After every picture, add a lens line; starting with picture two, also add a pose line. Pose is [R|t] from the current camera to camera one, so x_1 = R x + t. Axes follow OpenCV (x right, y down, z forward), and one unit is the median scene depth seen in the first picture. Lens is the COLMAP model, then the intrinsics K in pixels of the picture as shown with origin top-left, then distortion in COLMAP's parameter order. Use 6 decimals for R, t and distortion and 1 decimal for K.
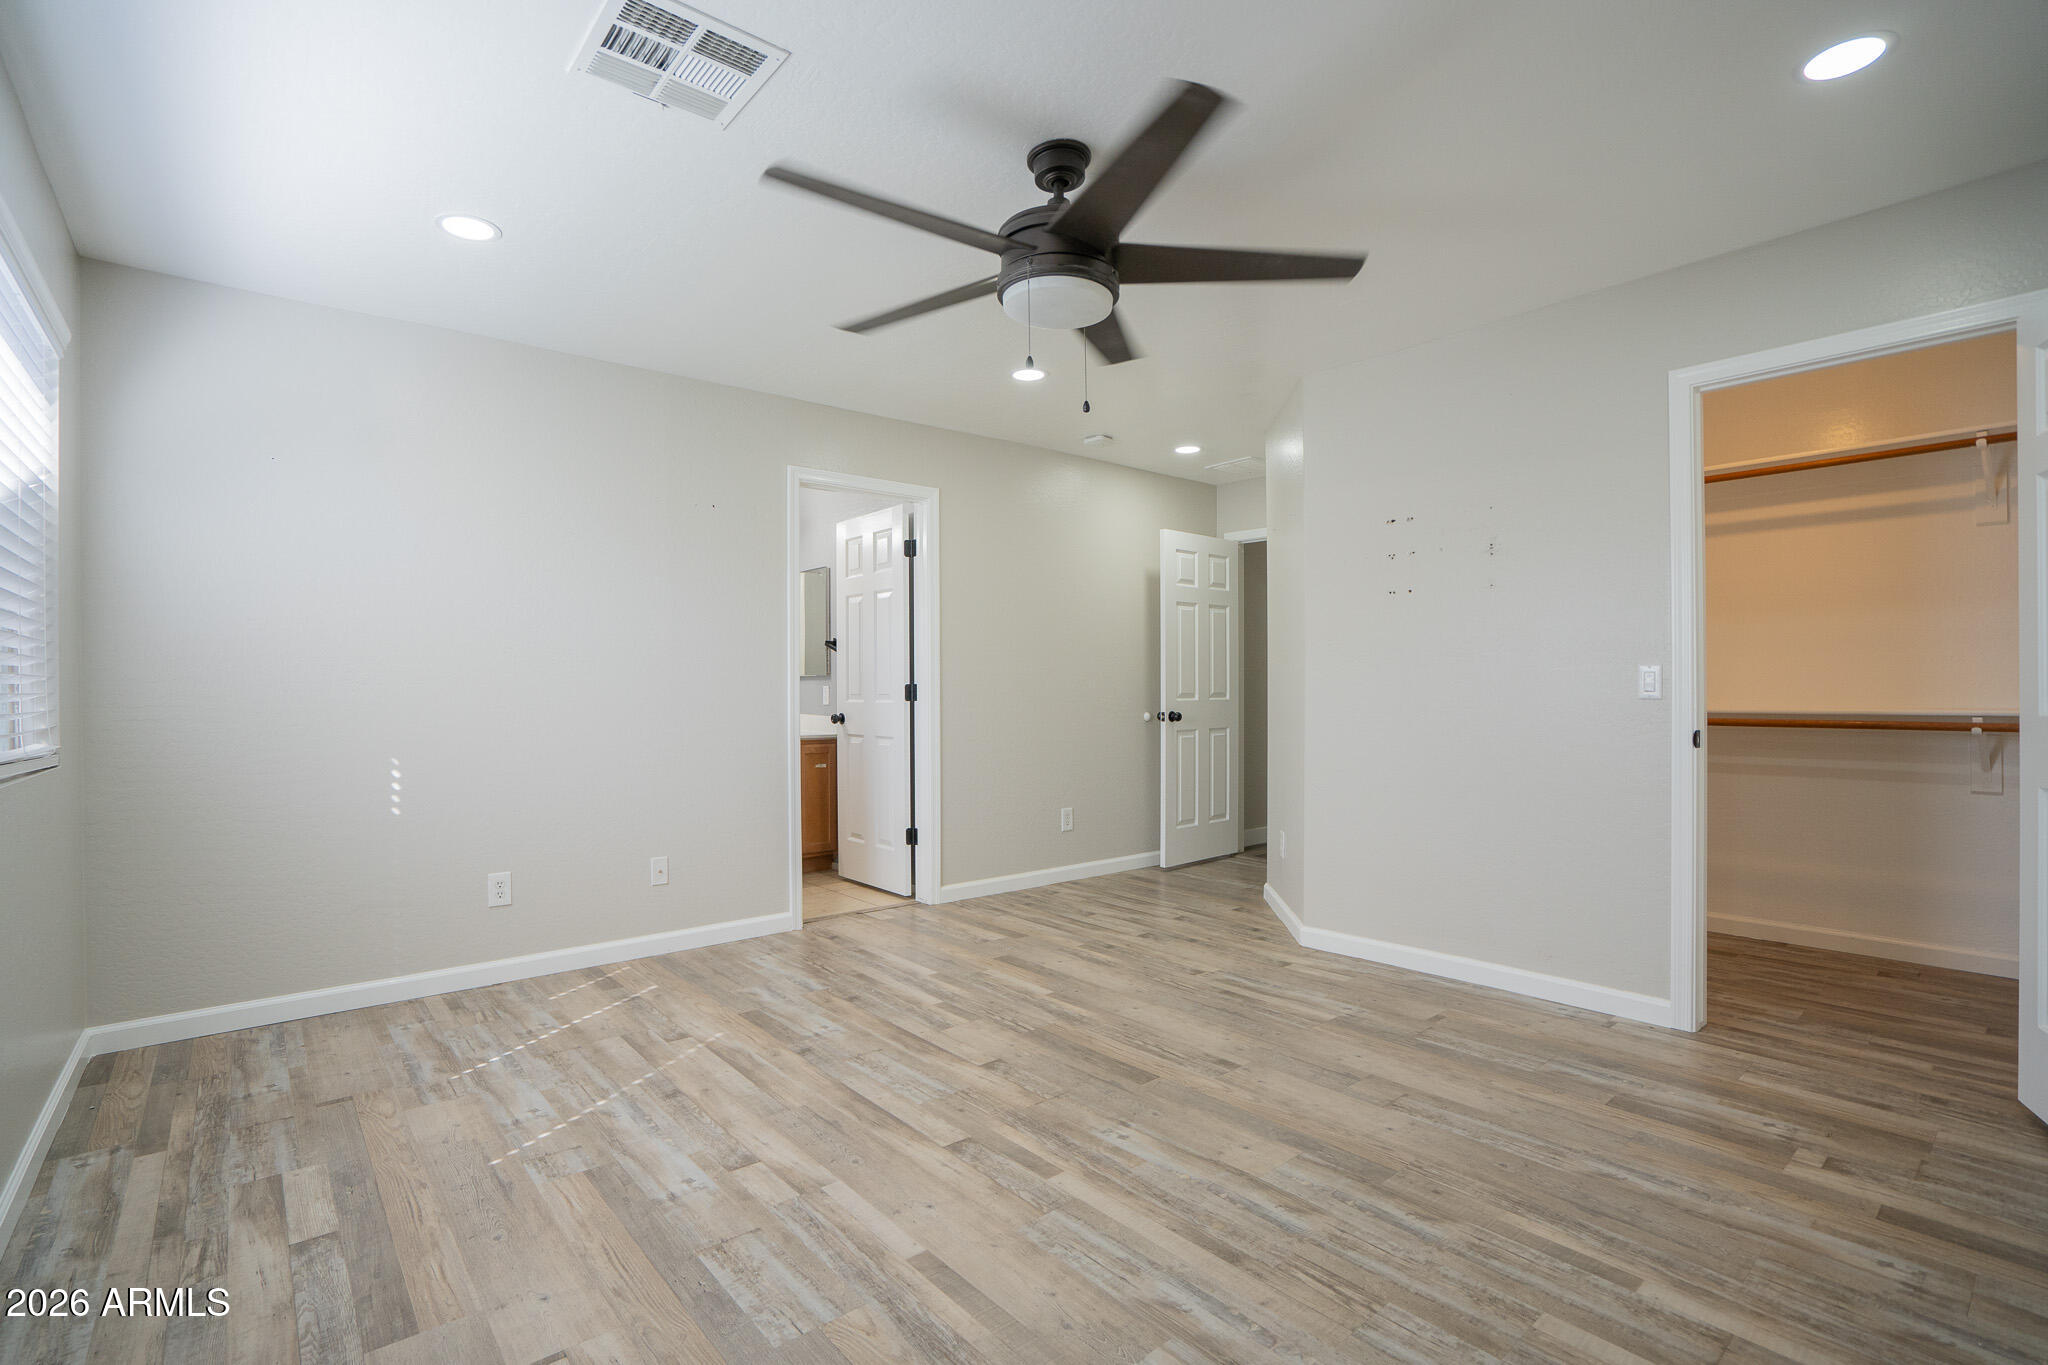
lens RADIAL K [[936.0, 0, 1009.0], [0, 936.0, 693.5], [0, 0, 1]] dist [-0.060589, 0.024071]
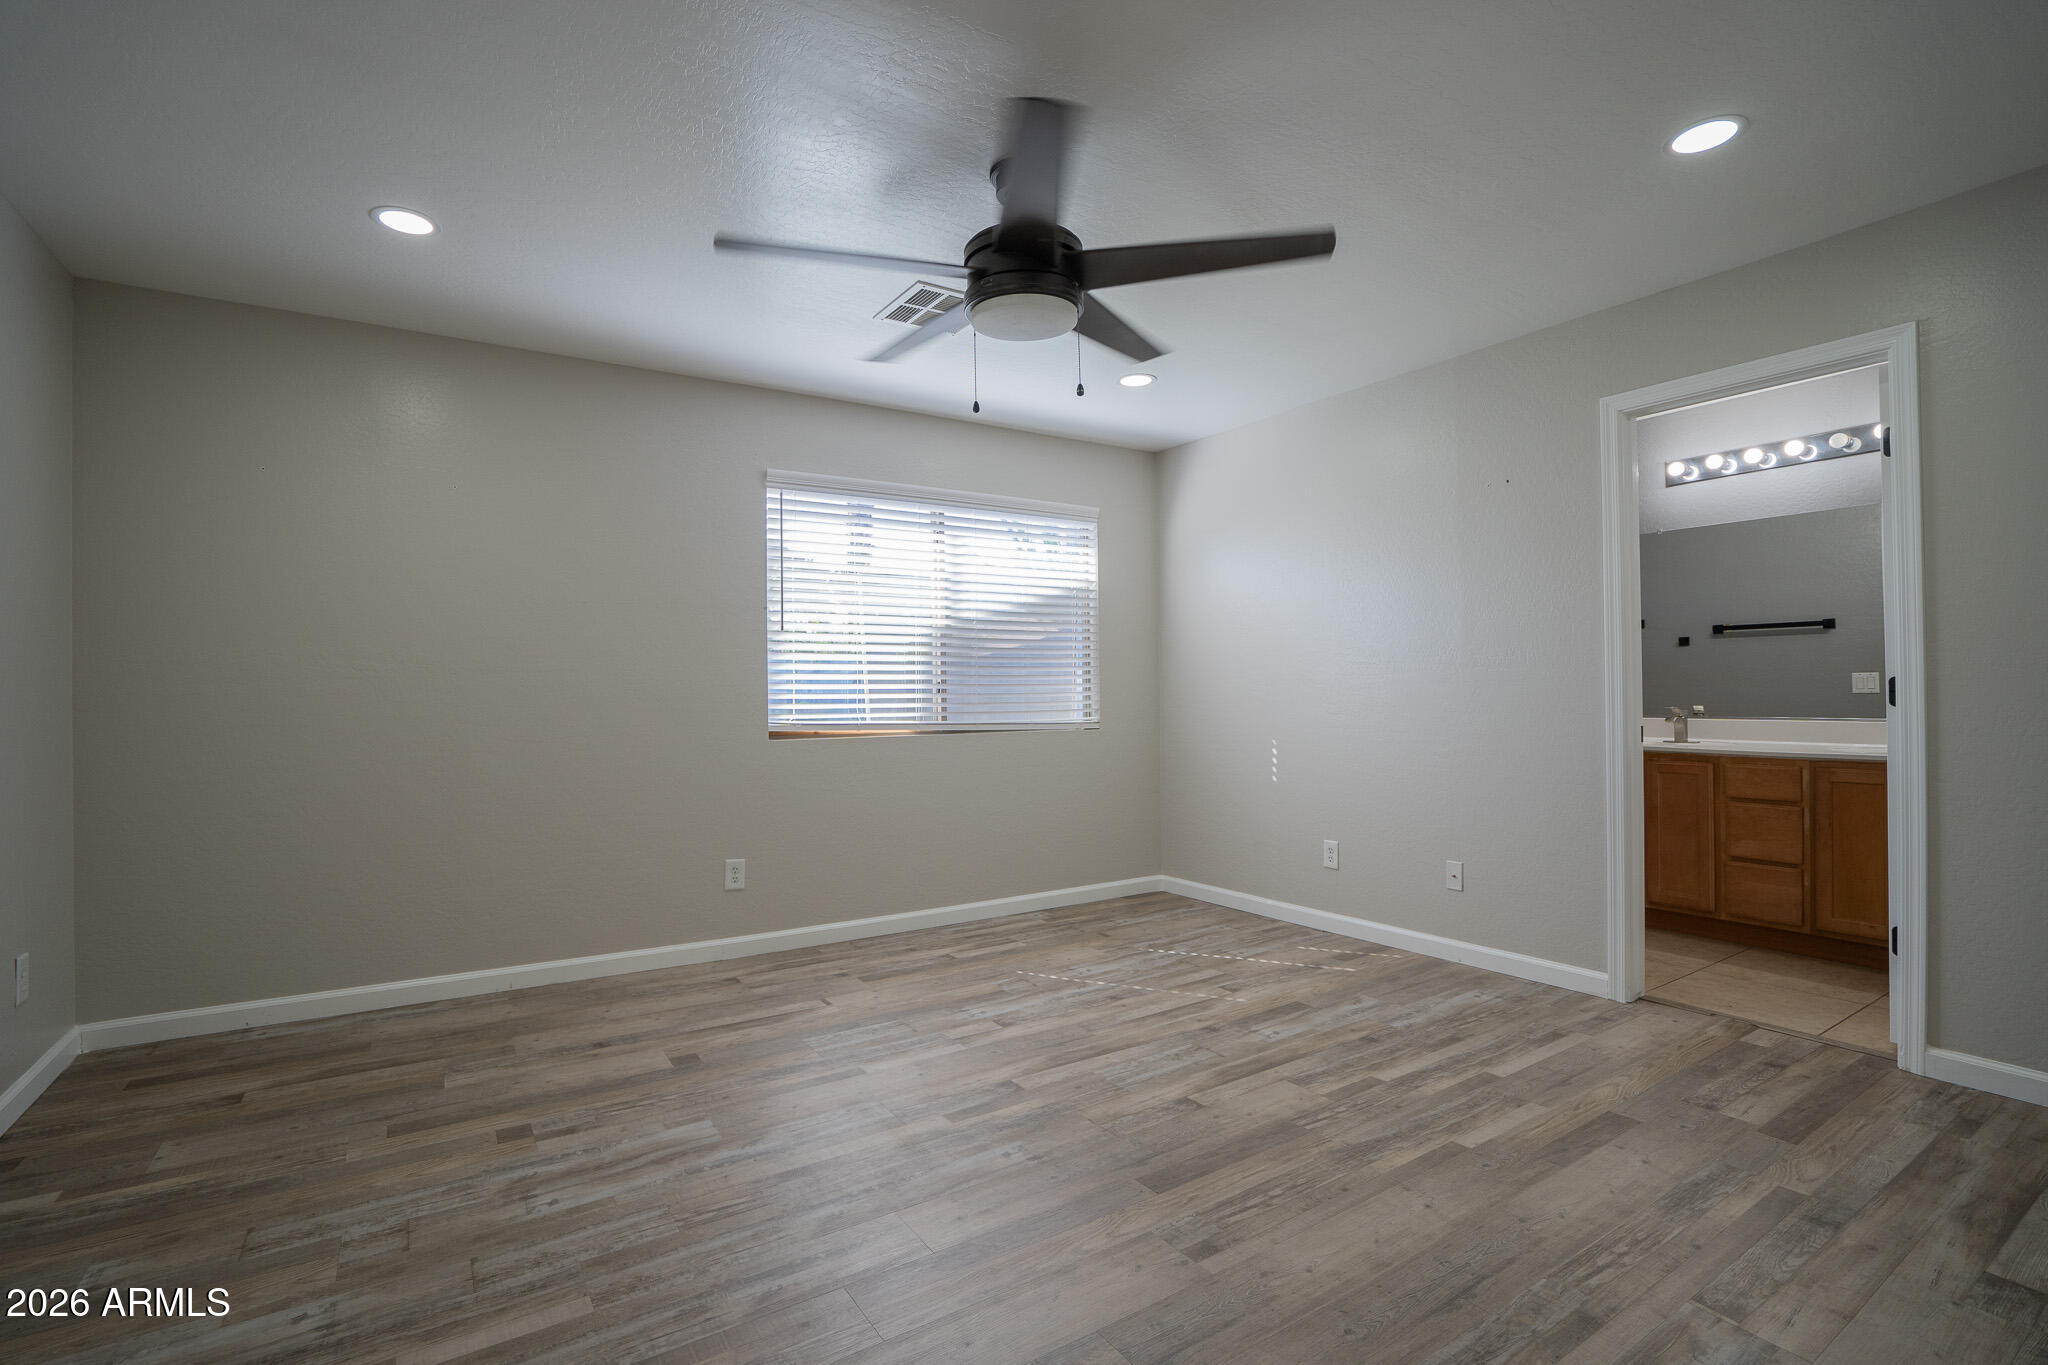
lens RADIAL K [[947.8, 0, 1006.7], [0, 947.8, 682.1], [0, 0, 1]] dist [-0.062204, 0.025194]
pose [[-0.128122, -0.004215, -0.991750, 0.983610], [0.008348, 0.999951, -0.005328, -0.012749], [0.991723, -0.008961, -0.128080, 1.006285]]
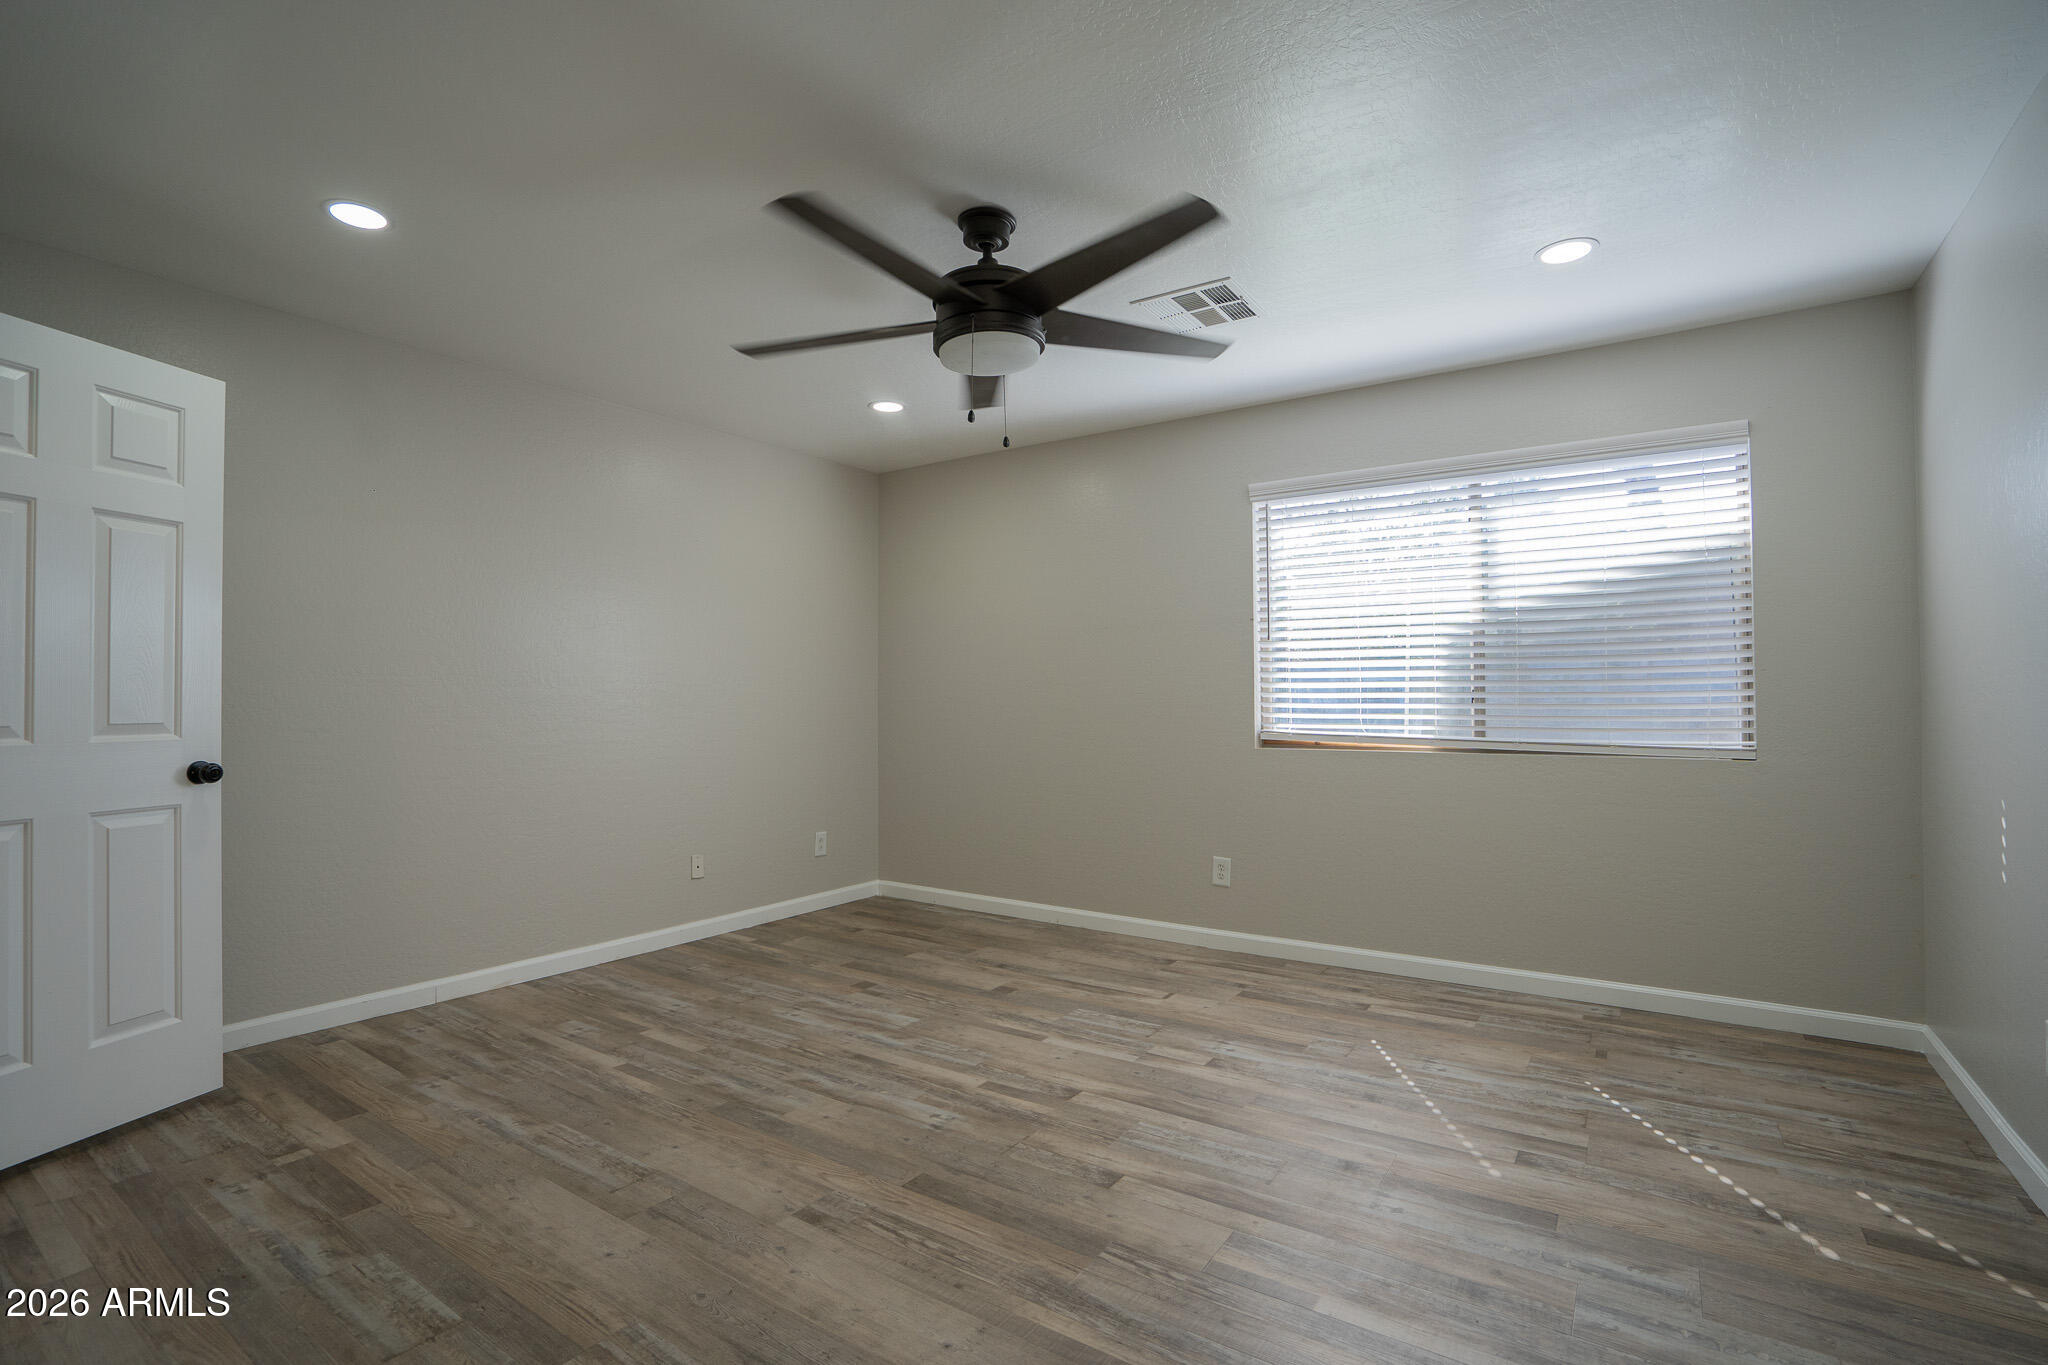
lens RADIAL K [[947.8, 0, 1006.7], [0, 947.8, 682.1], [0, 0, 1]] dist [-0.062204, 0.025194]
pose [[-0.965908, 0.003082, -0.258868, 0.292758], [0.007896, 0.999815, -0.017562, -0.015296], [0.258766, -0.019008, -0.965753, 1.878645]]
